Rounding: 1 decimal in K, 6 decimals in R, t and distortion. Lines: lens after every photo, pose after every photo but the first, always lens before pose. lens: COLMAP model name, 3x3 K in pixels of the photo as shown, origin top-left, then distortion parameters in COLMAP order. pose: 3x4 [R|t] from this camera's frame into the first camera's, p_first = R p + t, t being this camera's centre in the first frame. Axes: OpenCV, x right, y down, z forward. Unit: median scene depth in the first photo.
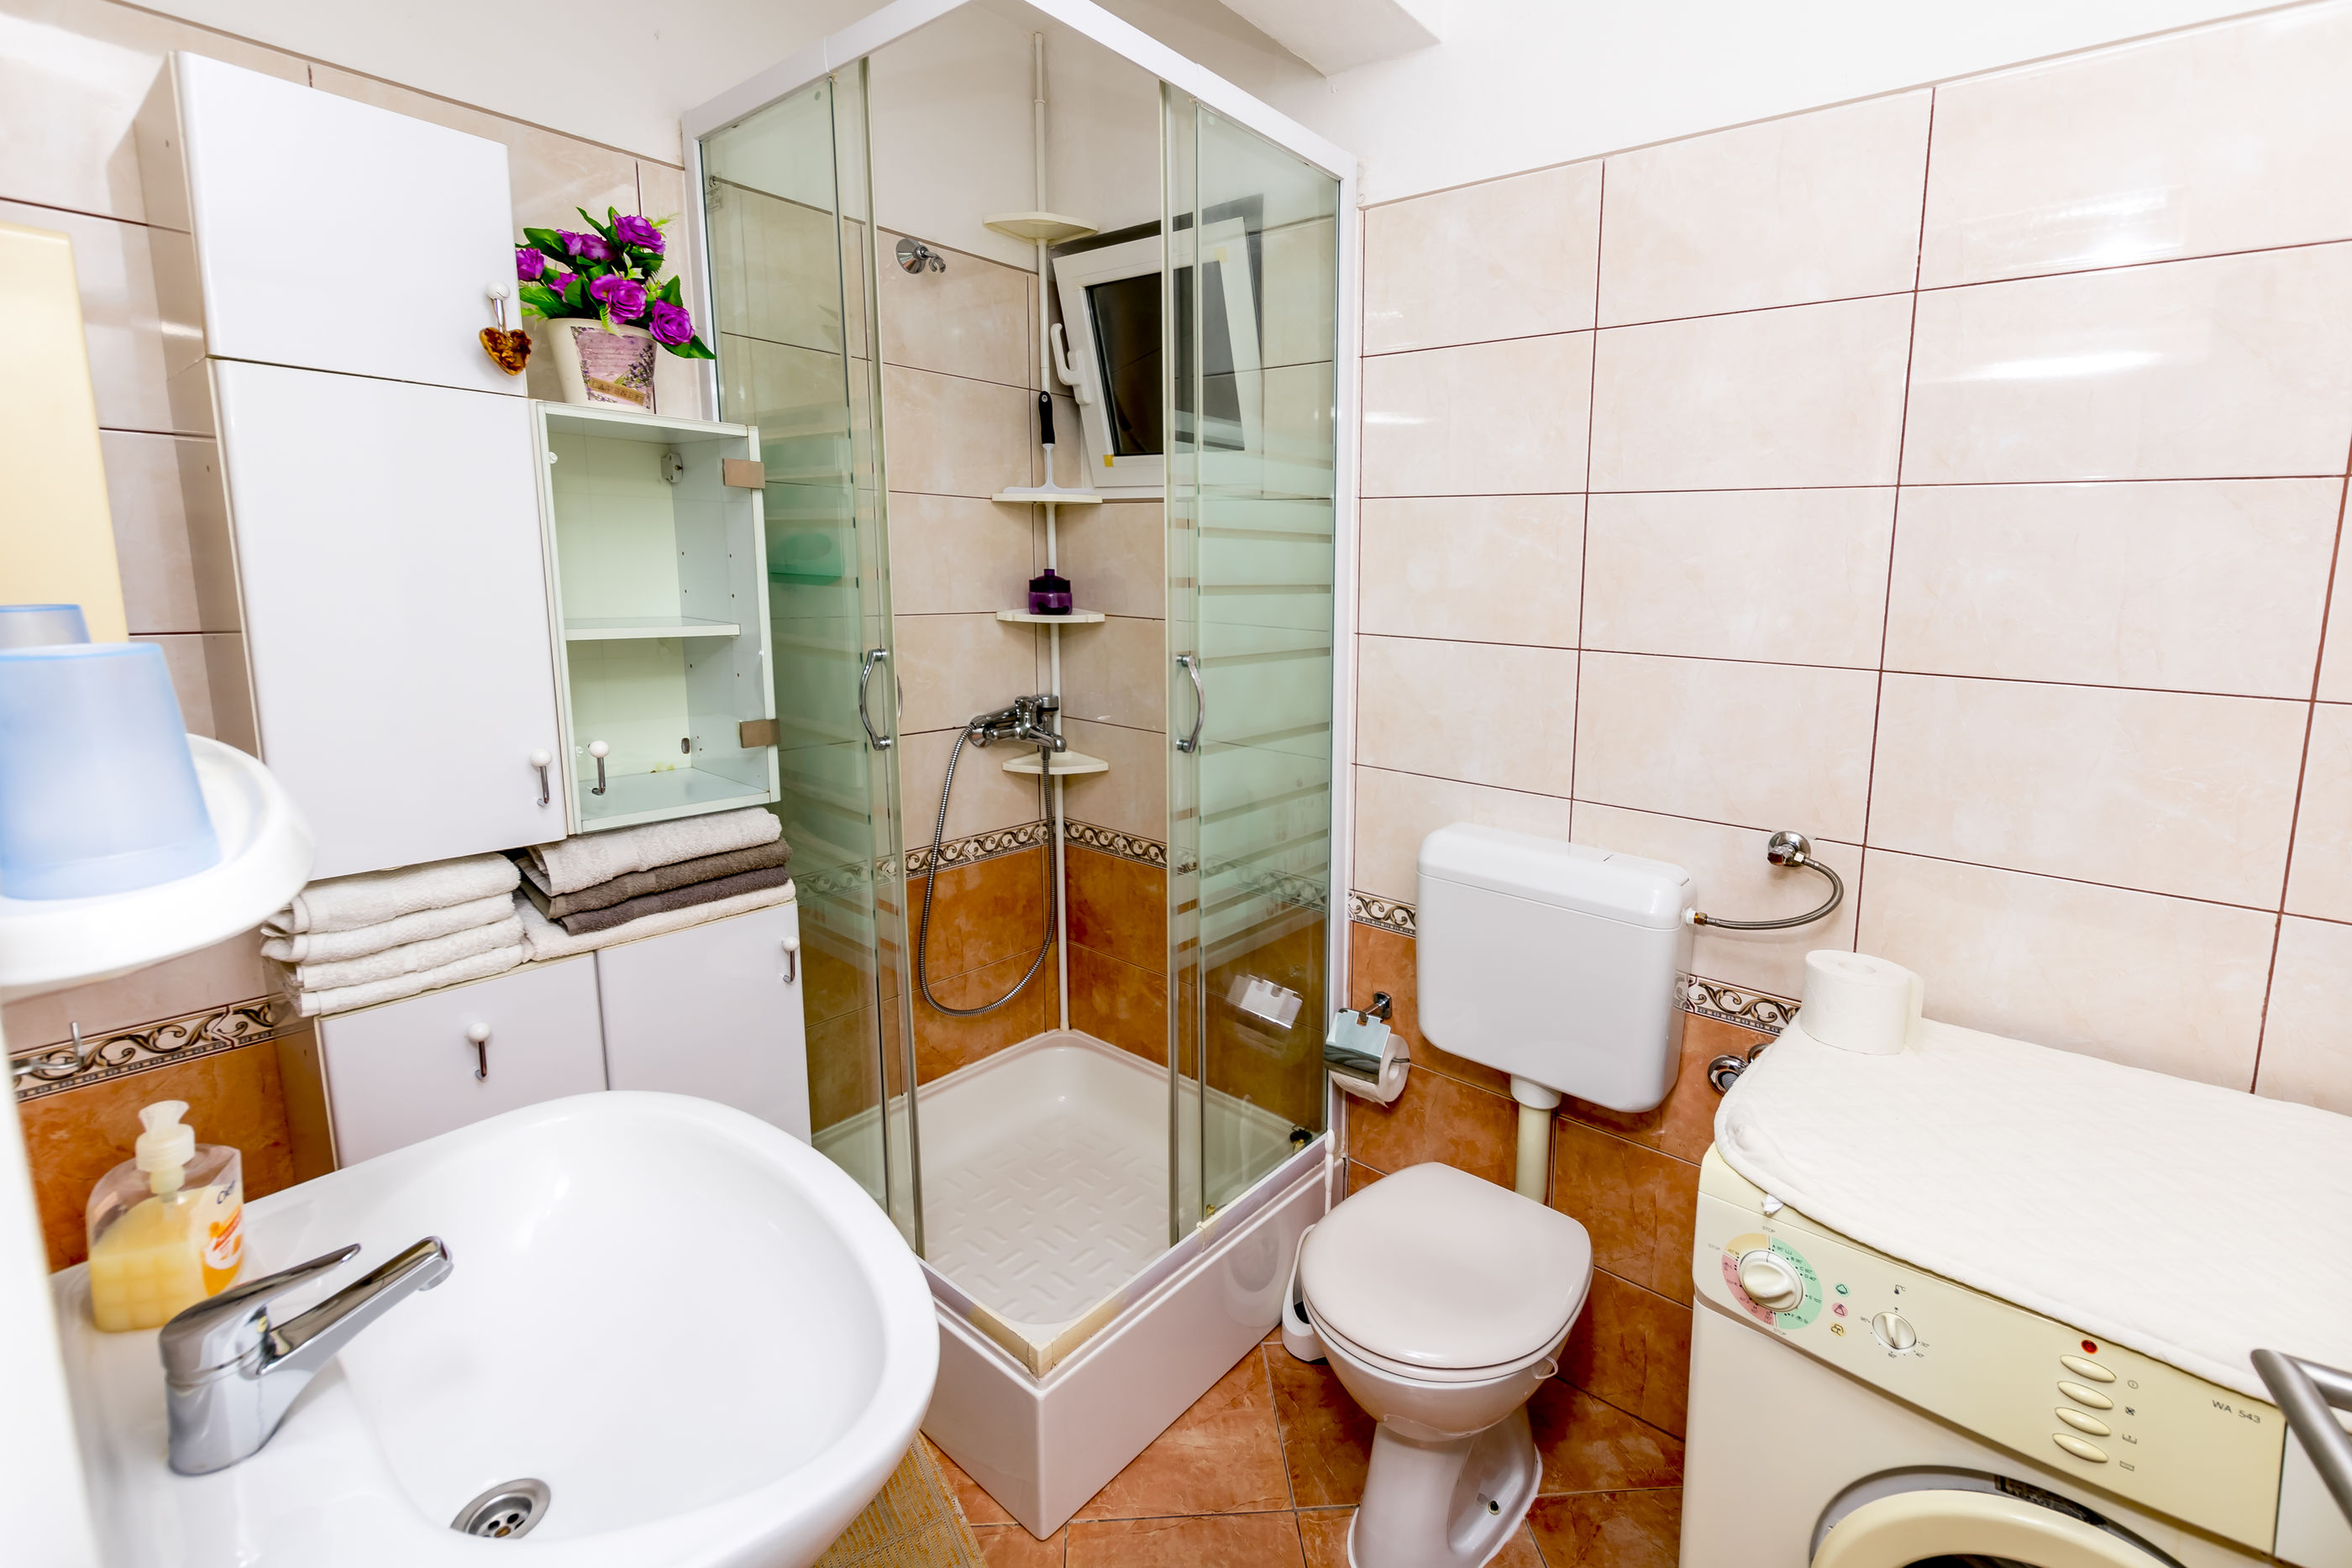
lens RADIAL K [[1017.1, 0, 1006.1], [0, 1017.1, 772.5], [0, 0, 1]] dist [0.001518, -0.001150]
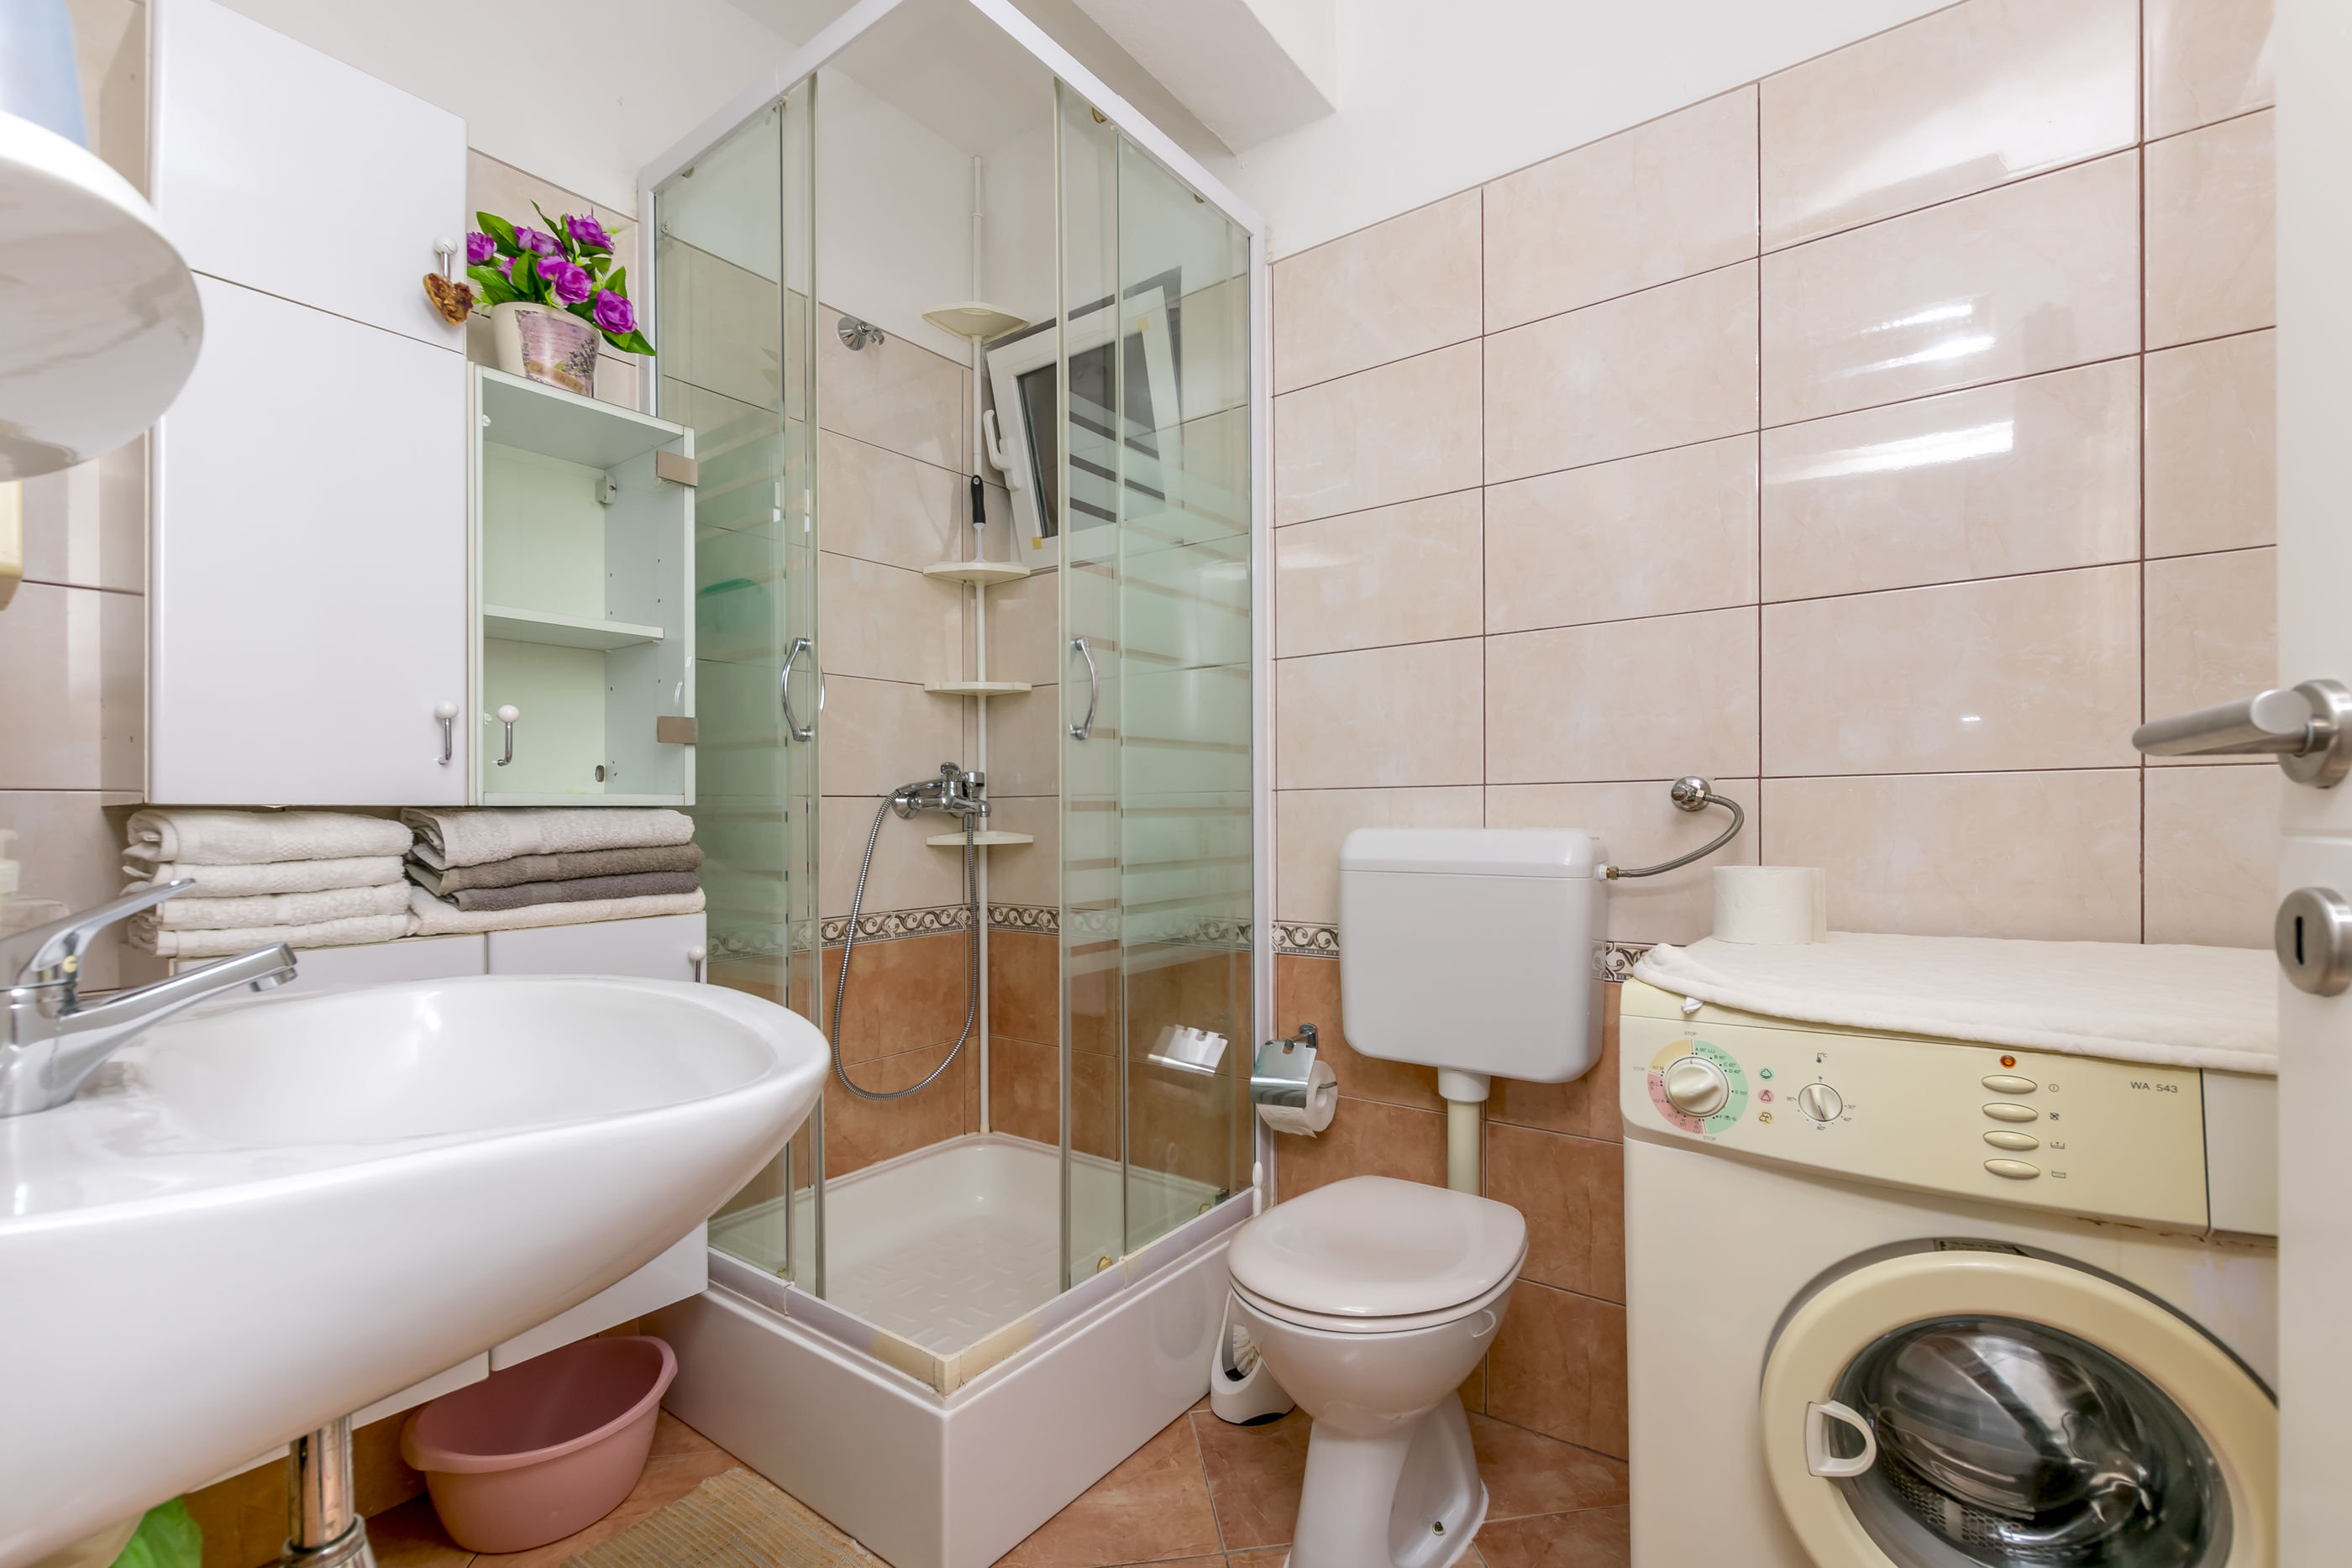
lens RADIAL K [[1028.7, 0, 990.0], [0, 1028.7, 819.2], [0, 0, 1]] dist [-0.000242, -0.000212]
pose [[0.998333, 0.026042, 0.051513, 0.010314], [-0.018572, 0.989906, -0.140506, 0.188263], [-0.054652, 0.139316, 0.988739, 0.015162]]
